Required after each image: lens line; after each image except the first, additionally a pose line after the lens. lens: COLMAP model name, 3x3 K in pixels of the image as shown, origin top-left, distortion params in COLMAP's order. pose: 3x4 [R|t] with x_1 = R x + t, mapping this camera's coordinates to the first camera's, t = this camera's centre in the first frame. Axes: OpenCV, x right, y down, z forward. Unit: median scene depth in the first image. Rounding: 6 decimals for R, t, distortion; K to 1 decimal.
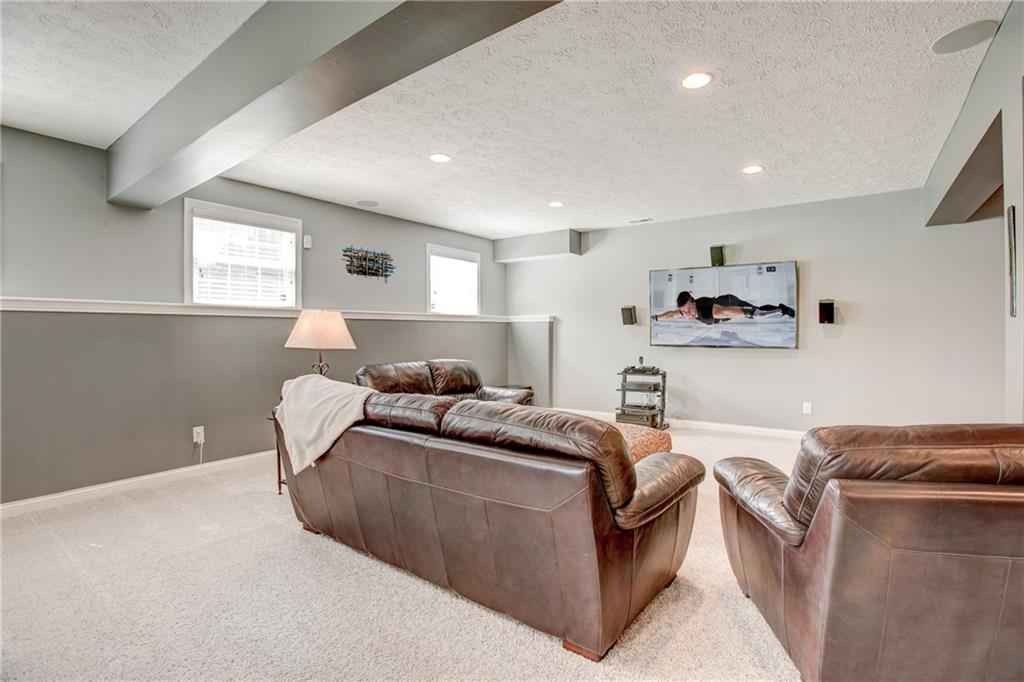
lens RADIAL K [[478.7, 0, 529.4], [0, 478.7, 337.0], [0, 0, 1]] dist [-0.066785, 0.022225]
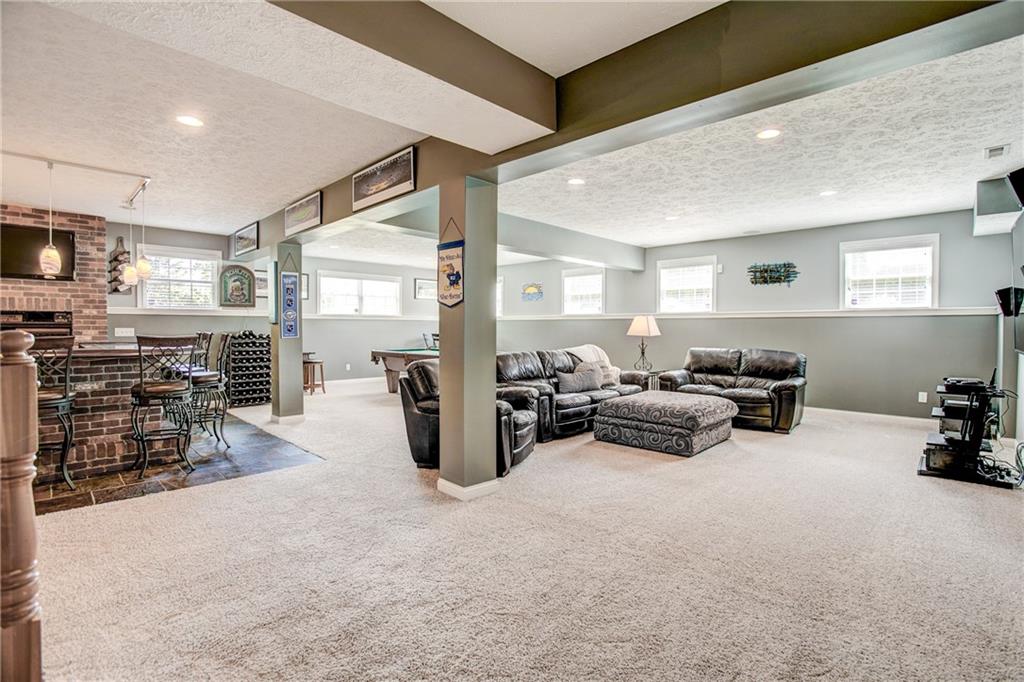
lens RADIAL K [[478.7, 0, 529.4], [0, 478.7, 337.0], [0, 0, 1]] dist [-0.066785, 0.022225]
pose [[-0.144992, 0.027469, -0.989051, 1.060317], [-0.015931, 0.999420, 0.030092, -0.011632], [0.989305, 0.020120, -0.144471, 0.551957]]
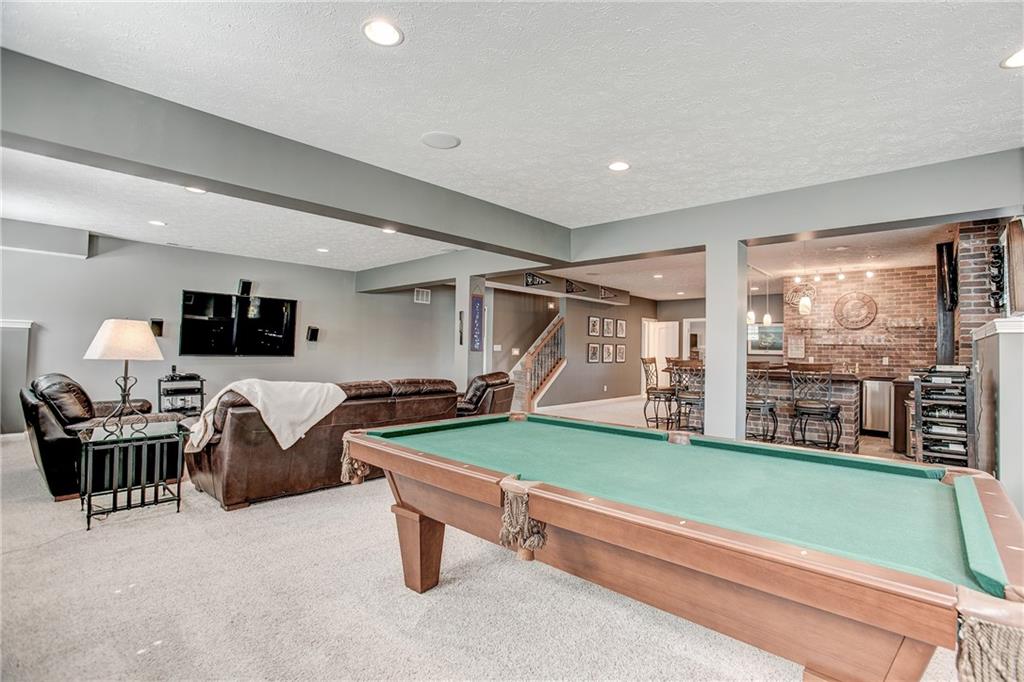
lens RADIAL K [[463.9, 0, 524.8], [0, 463.9, 328.5], [0, 0, 1]] dist [-0.079602, 0.032769]
pose [[0.112847, 0.051543, 0.992275, -0.794807], [-0.005788, 0.998671, -0.051216, 0.003750], [-0.993596, 0.000036, 0.112995, 0.075441]]
